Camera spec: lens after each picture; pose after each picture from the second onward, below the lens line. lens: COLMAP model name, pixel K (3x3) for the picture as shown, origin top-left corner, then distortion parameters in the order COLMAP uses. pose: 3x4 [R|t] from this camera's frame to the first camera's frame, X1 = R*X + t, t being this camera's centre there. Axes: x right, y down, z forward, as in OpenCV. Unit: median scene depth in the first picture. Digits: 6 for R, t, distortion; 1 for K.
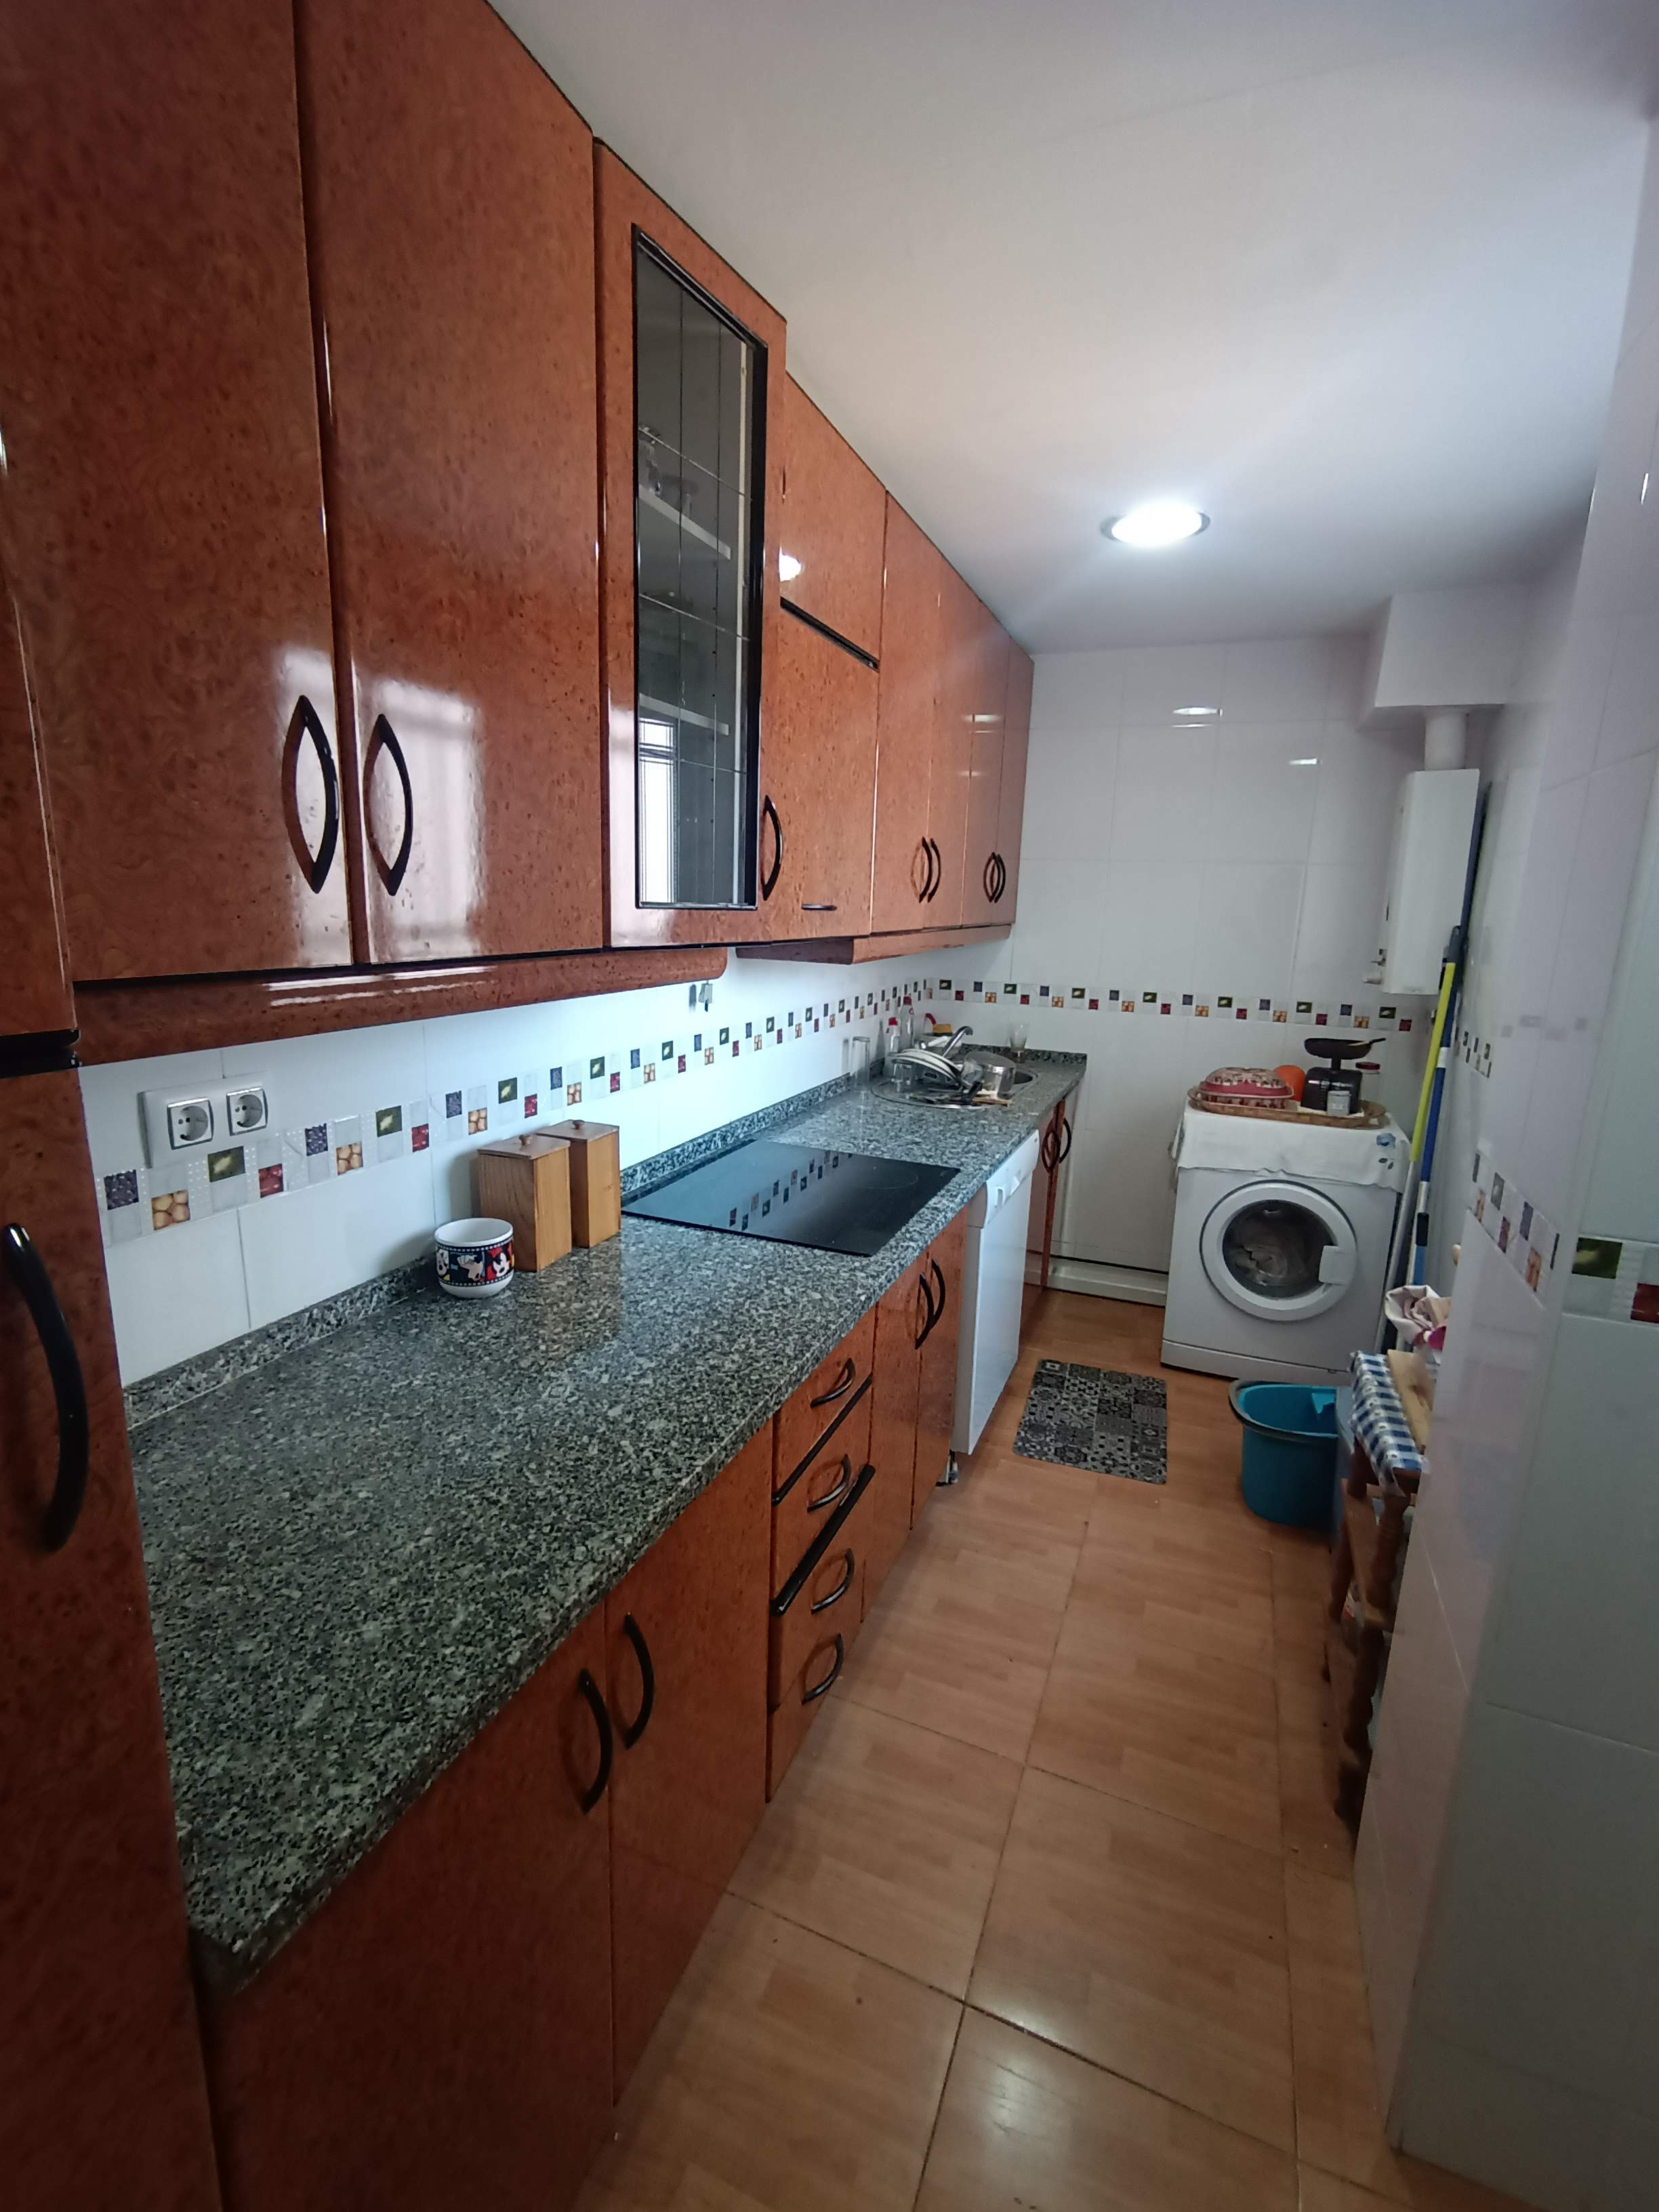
lens RADIAL K [[991.1, 0, 818.1], [0, 991.1, 1102.4], [0, 0, 1]] dist [0.008721, -0.000275]
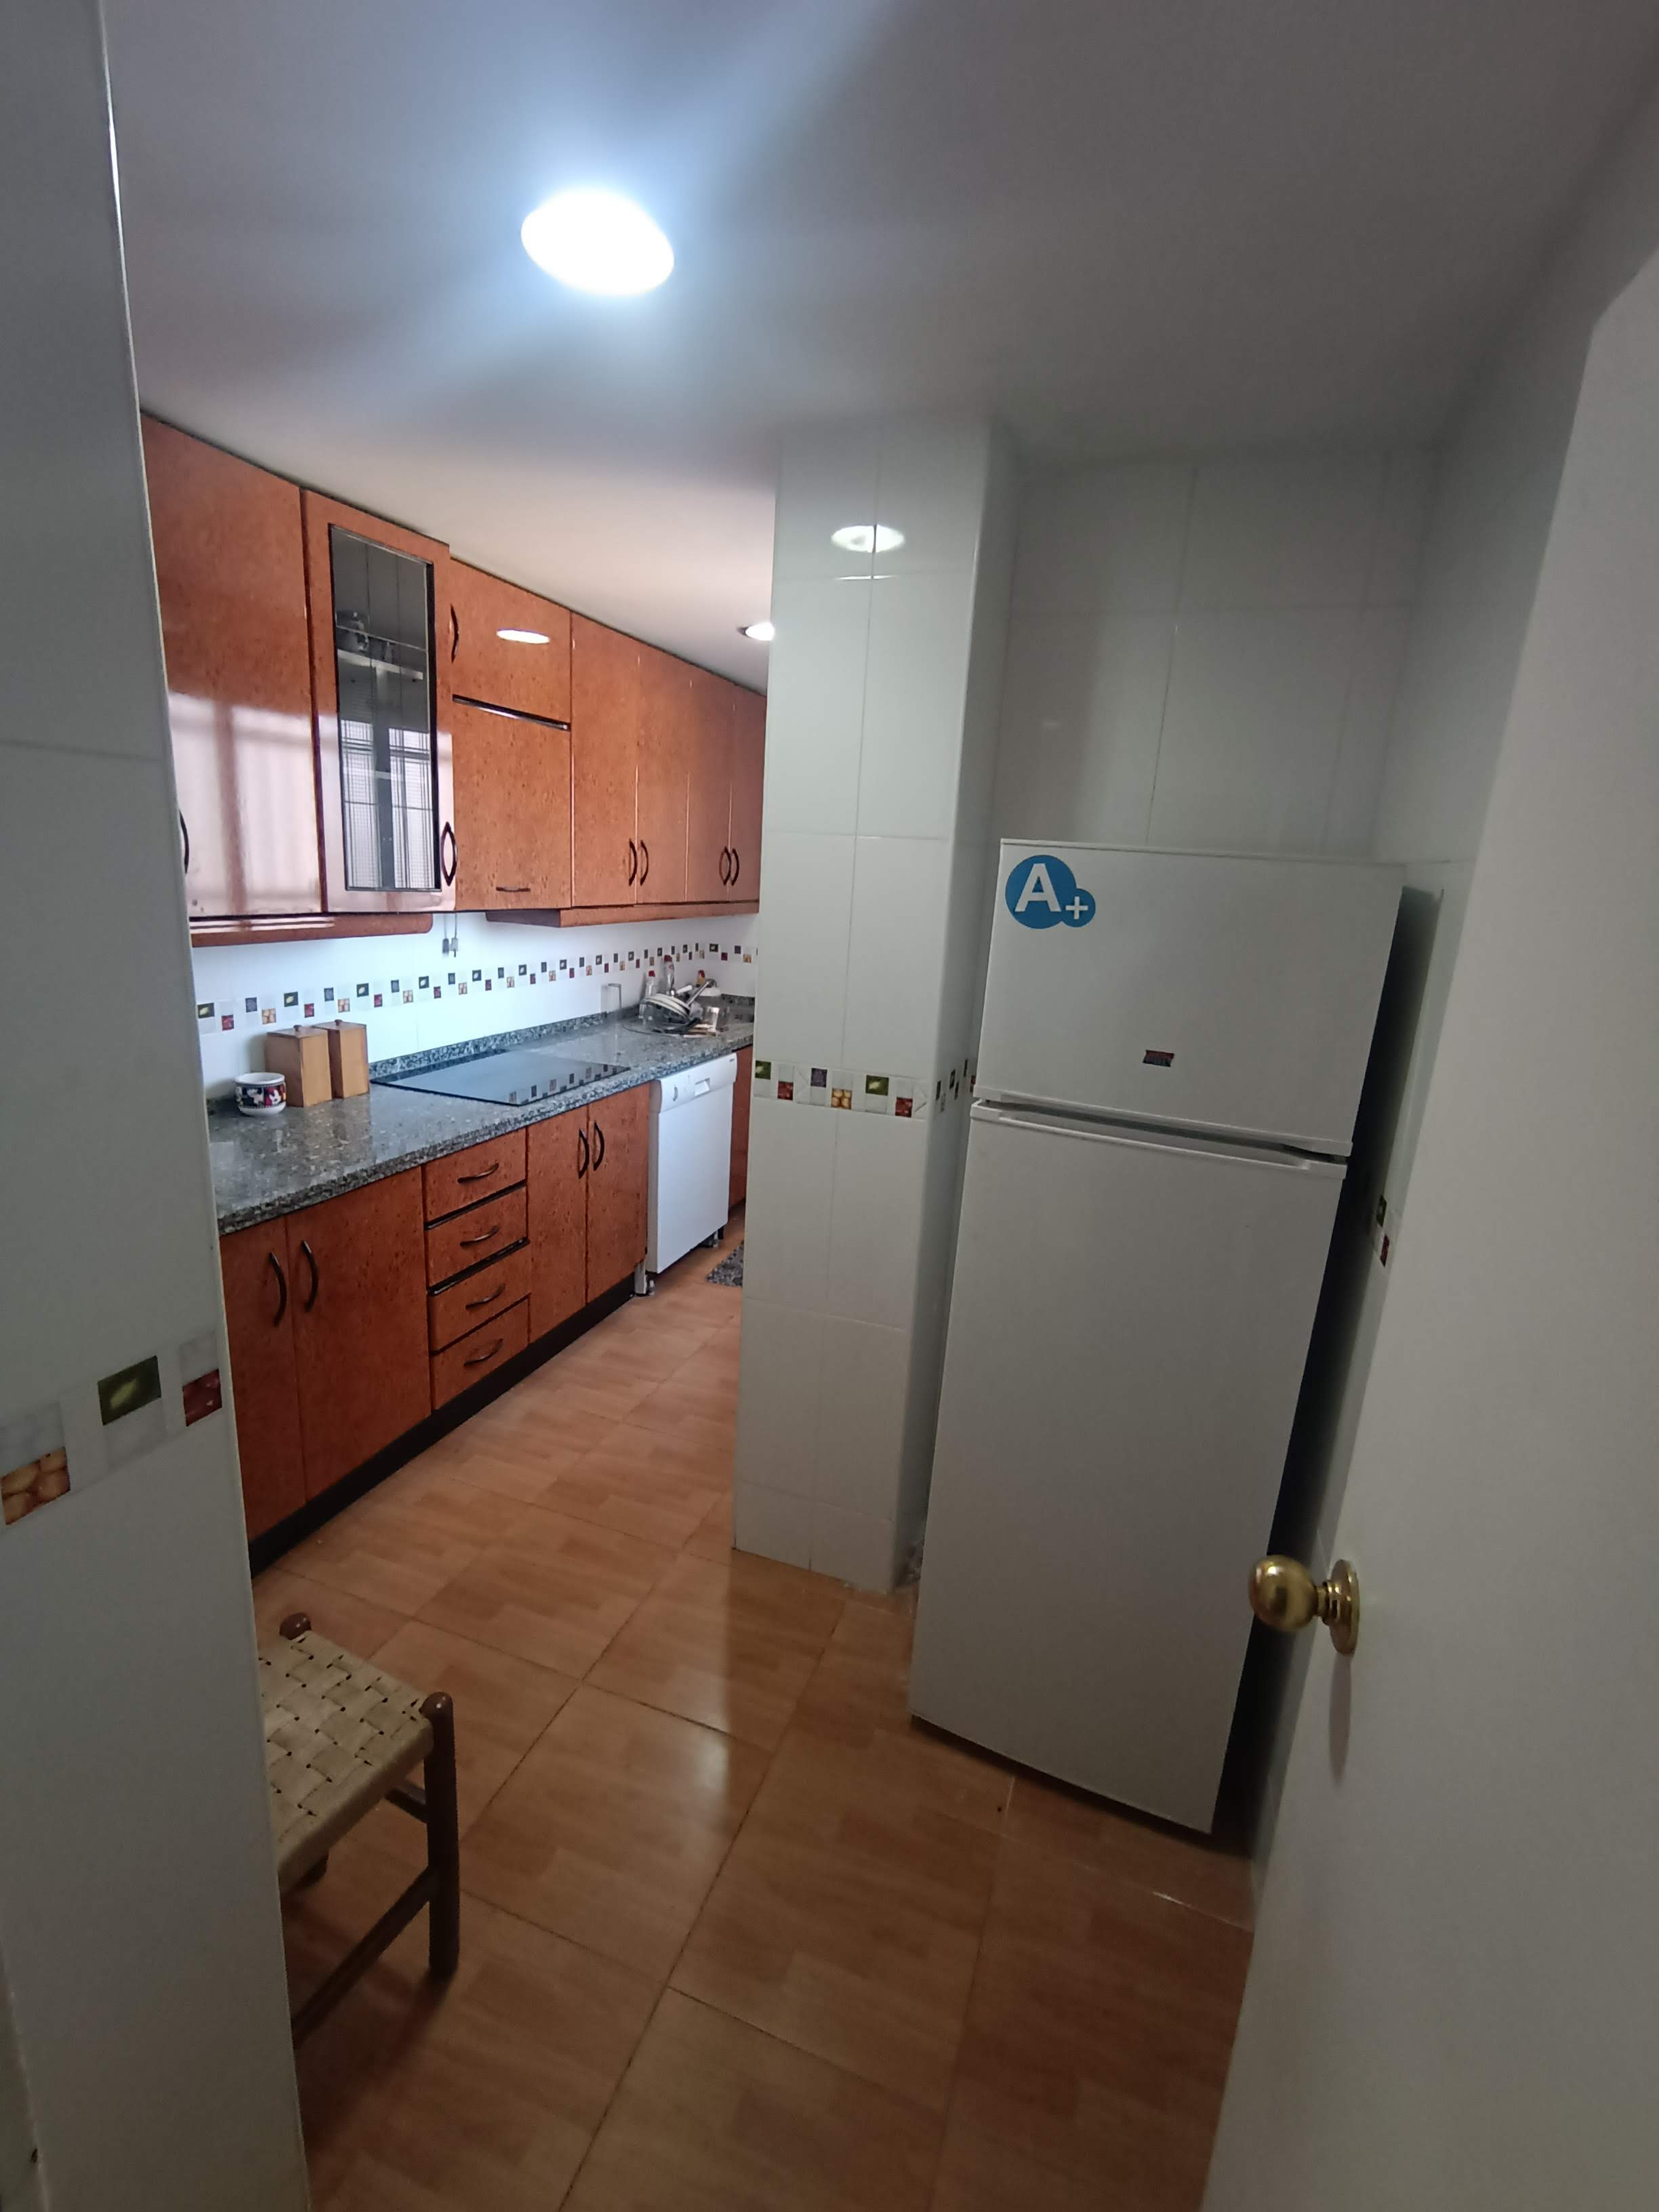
lens RADIAL K [[988.3, 0, 817.3], [0, 988.3, 1102.2], [0, 0, 1]] dist [-0.018190, 0.016069]
pose [[0.998359, 0.015159, 0.055228, 0.386763], [-0.016794, 0.999431, 0.029265, 0.079765], [-0.054753, -0.030145, 0.998045, -0.553594]]
